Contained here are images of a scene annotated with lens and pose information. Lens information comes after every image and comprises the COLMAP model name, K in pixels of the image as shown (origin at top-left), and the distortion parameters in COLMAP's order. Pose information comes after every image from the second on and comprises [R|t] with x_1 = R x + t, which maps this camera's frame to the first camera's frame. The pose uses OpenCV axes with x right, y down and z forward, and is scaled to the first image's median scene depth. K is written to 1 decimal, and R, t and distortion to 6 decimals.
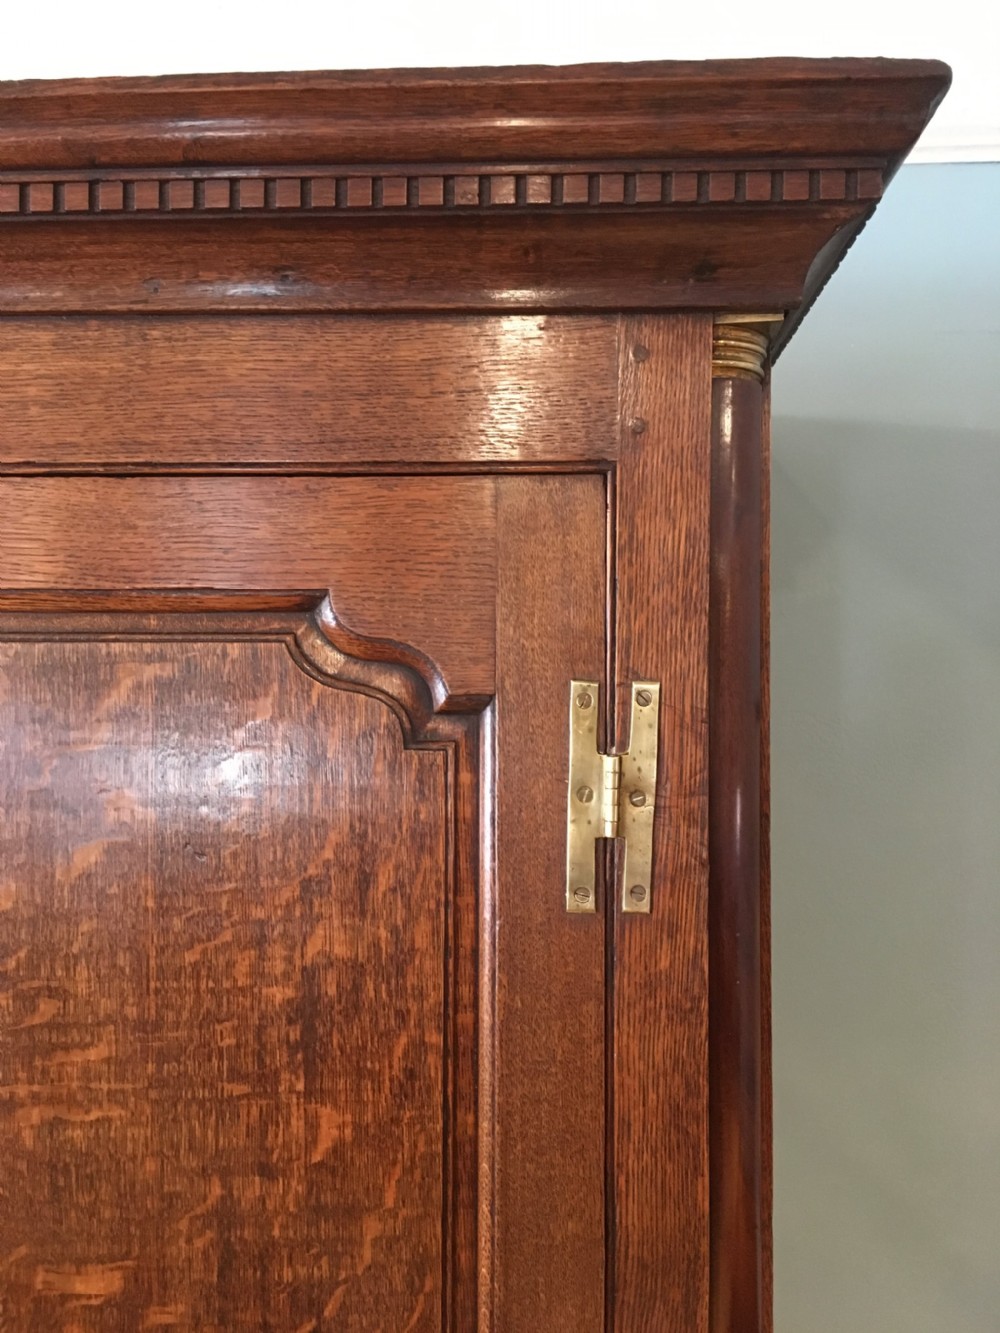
lens RADIAL K [[1140.7, 0, 491.4], [0, 1140.7, 664.7], [0, 0, 1]] dist [0.084914, -0.124977]
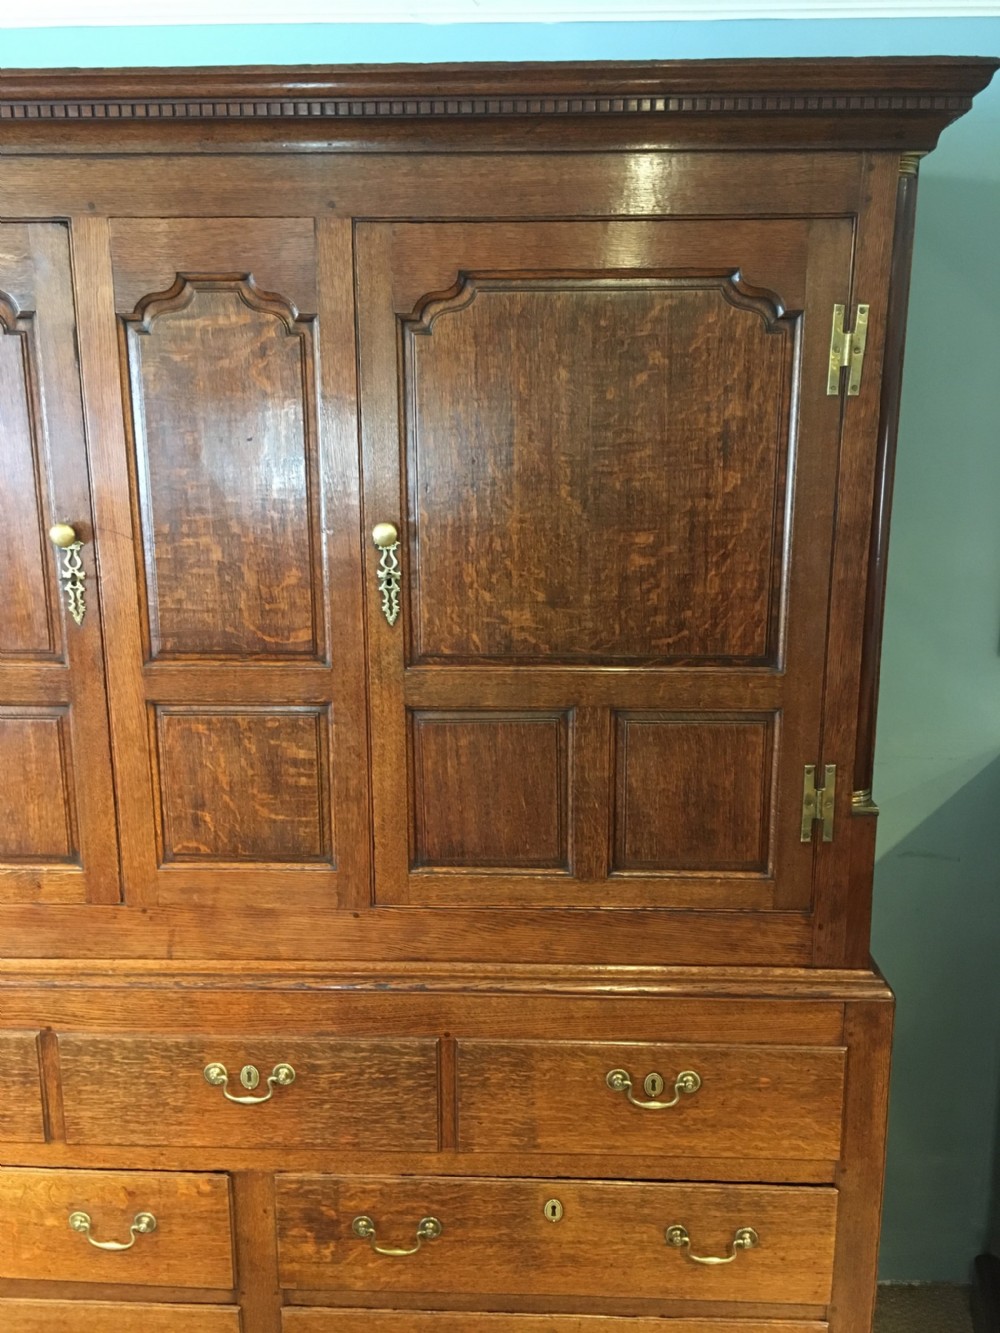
lens RADIAL K [[1140.7, 0, 507.1], [0, 1140.7, 665.1], [0, 0, 1]] dist [0.084914, -0.124977]
pose [[0.999812, -0.008117, 0.017622, -0.716020], [0.003690, 0.971252, 0.238024, 0.181578], [-0.019047, -0.237914, 0.971099, -1.694834]]
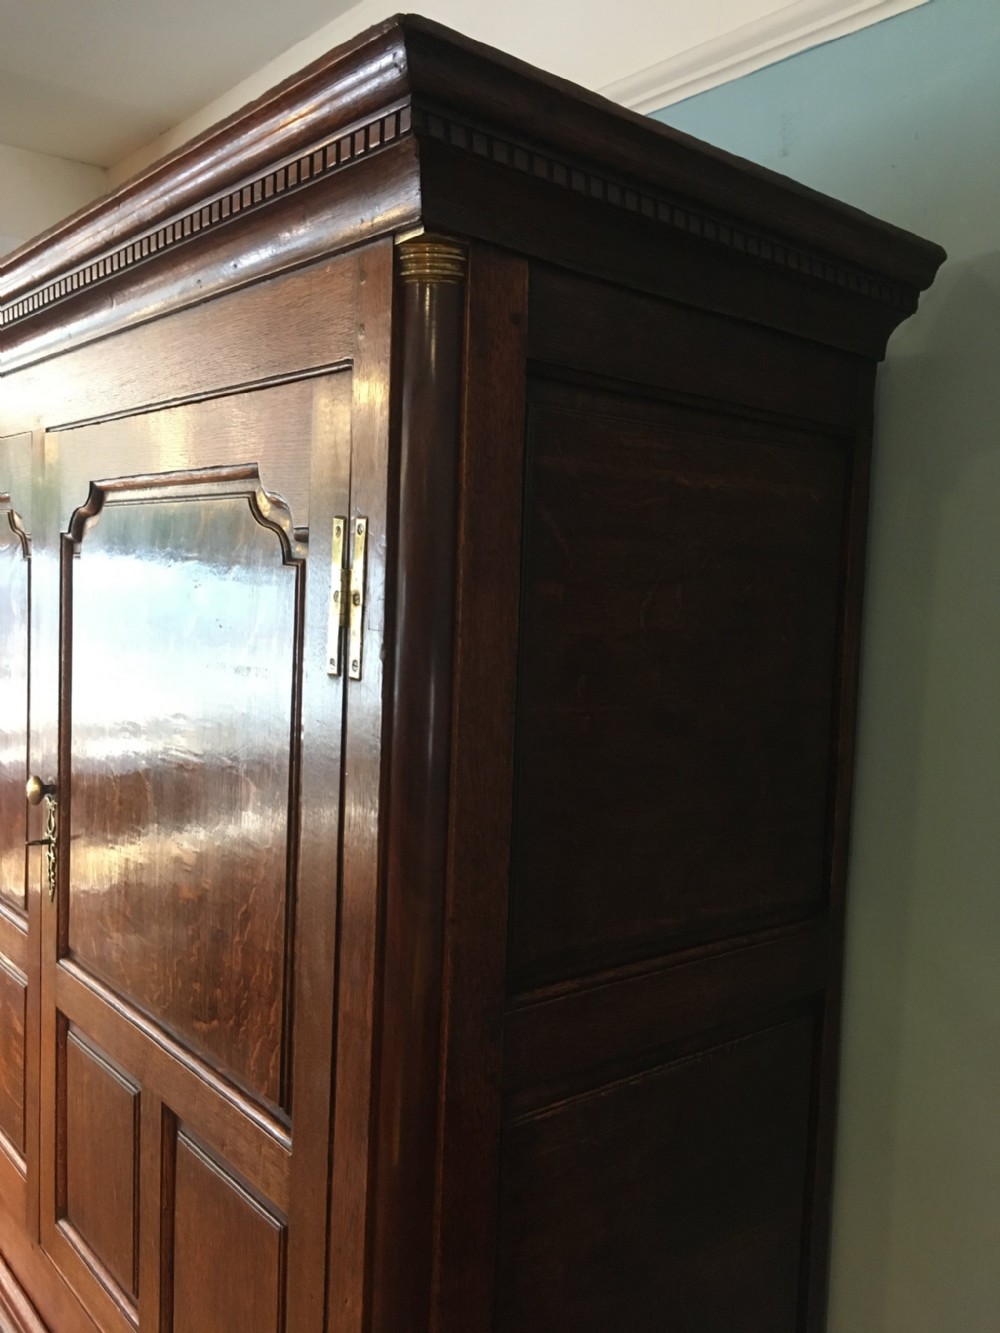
lens RADIAL K [[1140.7, 0, 509.6], [0, 1140.7, 657.5], [0, 0, 1]] dist [0.084914, -0.124977]
pose [[0.679790, 0.073661, -0.729698, 1.283444], [-0.018137, 0.996328, 0.083680, 0.064946], [0.733183, -0.043650, 0.678630, 0.166375]]
